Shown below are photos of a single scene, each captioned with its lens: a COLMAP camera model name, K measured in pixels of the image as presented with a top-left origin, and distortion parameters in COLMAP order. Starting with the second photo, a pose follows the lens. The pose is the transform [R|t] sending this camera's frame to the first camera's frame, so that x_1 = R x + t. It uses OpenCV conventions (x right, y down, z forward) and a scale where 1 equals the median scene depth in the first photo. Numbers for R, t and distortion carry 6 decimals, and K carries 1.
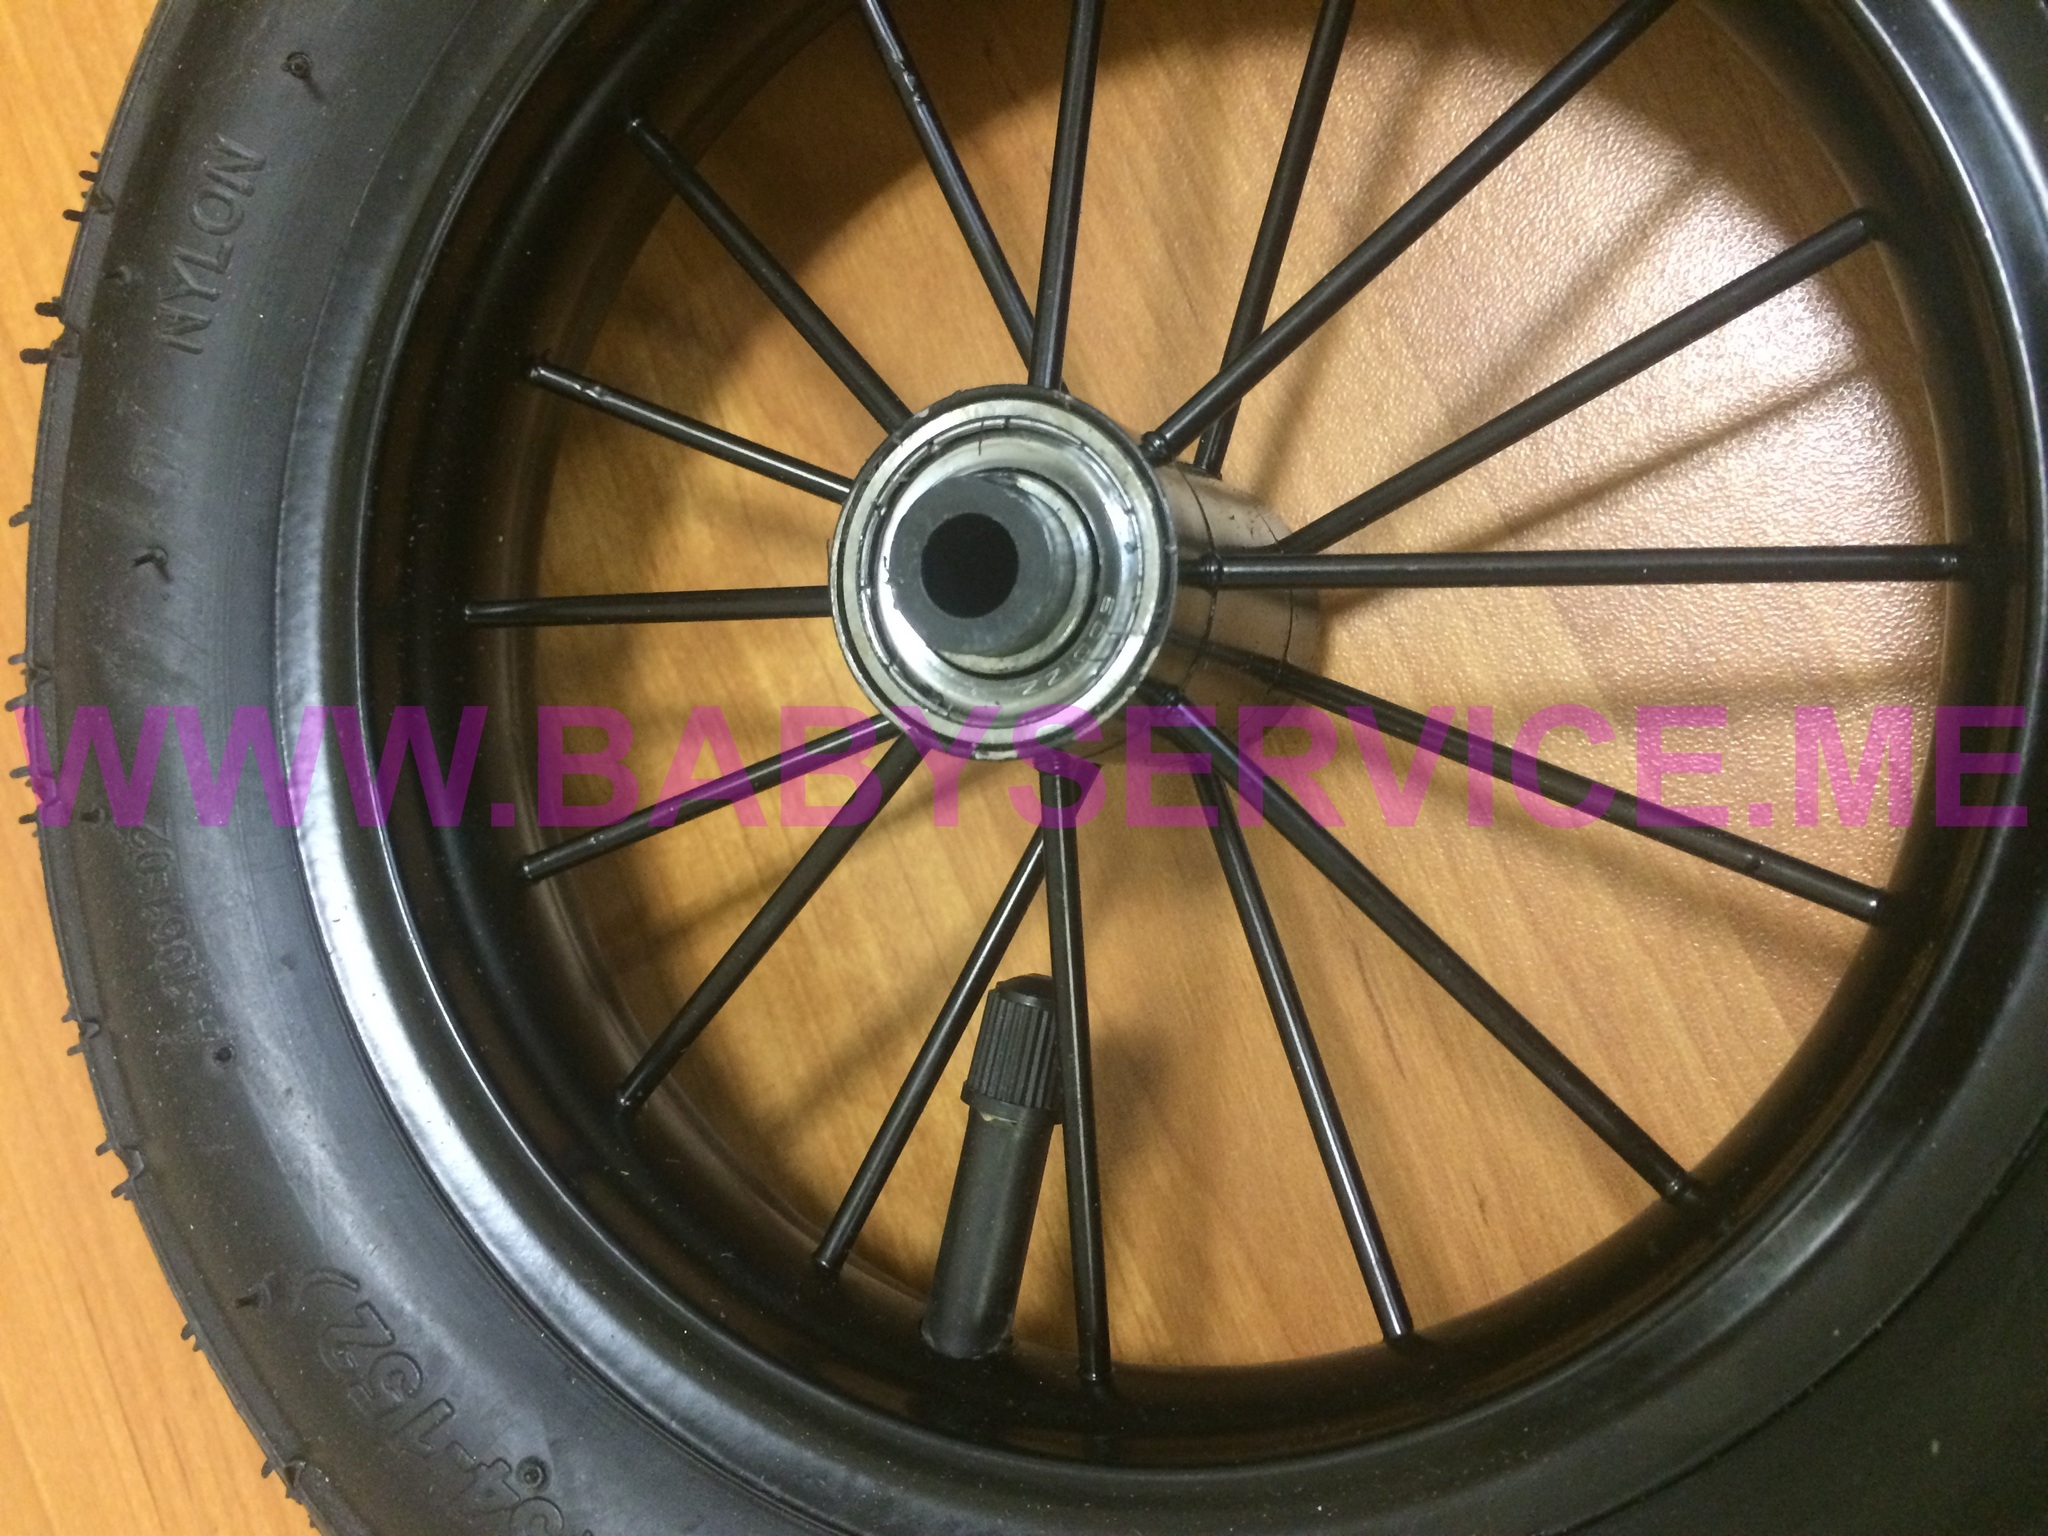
lens RADIAL K [[1780.5, 0, 1035.2], [0, 1780.5, 764.4], [0, 0, 1]] dist [0.071468, -0.140424]
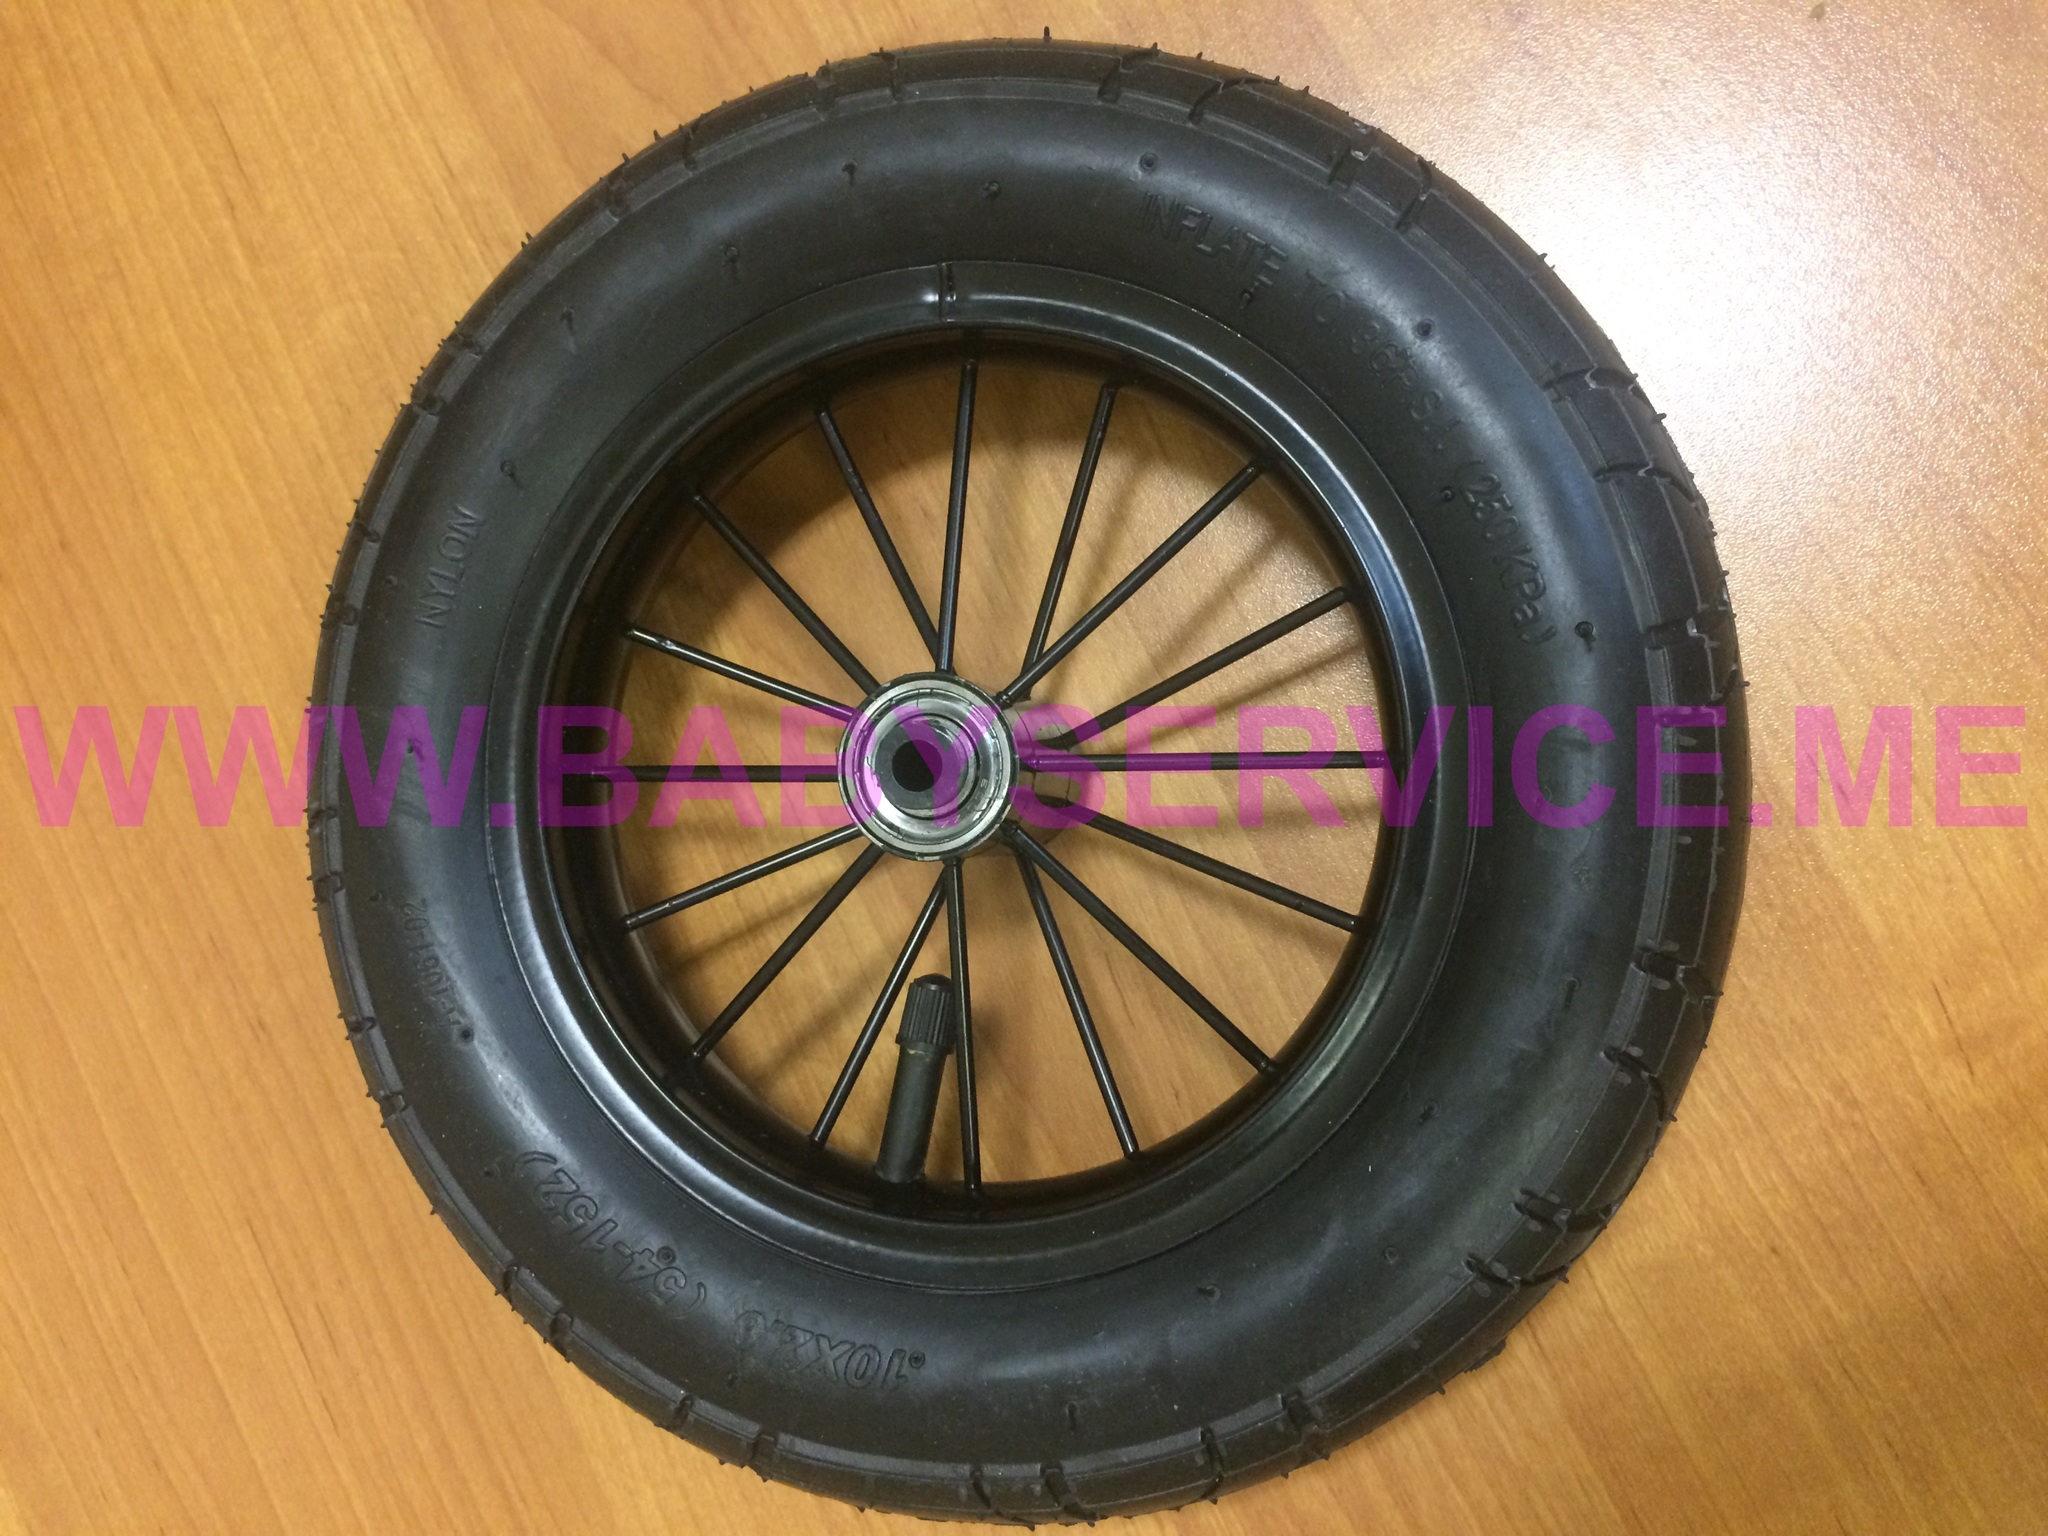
lens RADIAL K [[1780.5, 0, 1035.2], [0, 1780.5, 764.4], [0, 0, 1]] dist [0.071468, -0.140424]
pose [[0.989751, -0.010850, 0.142388, -0.150400], [0.014436, 0.999603, -0.024178, -0.048965], [-0.142070, 0.025985, 0.989516, -0.797141]]
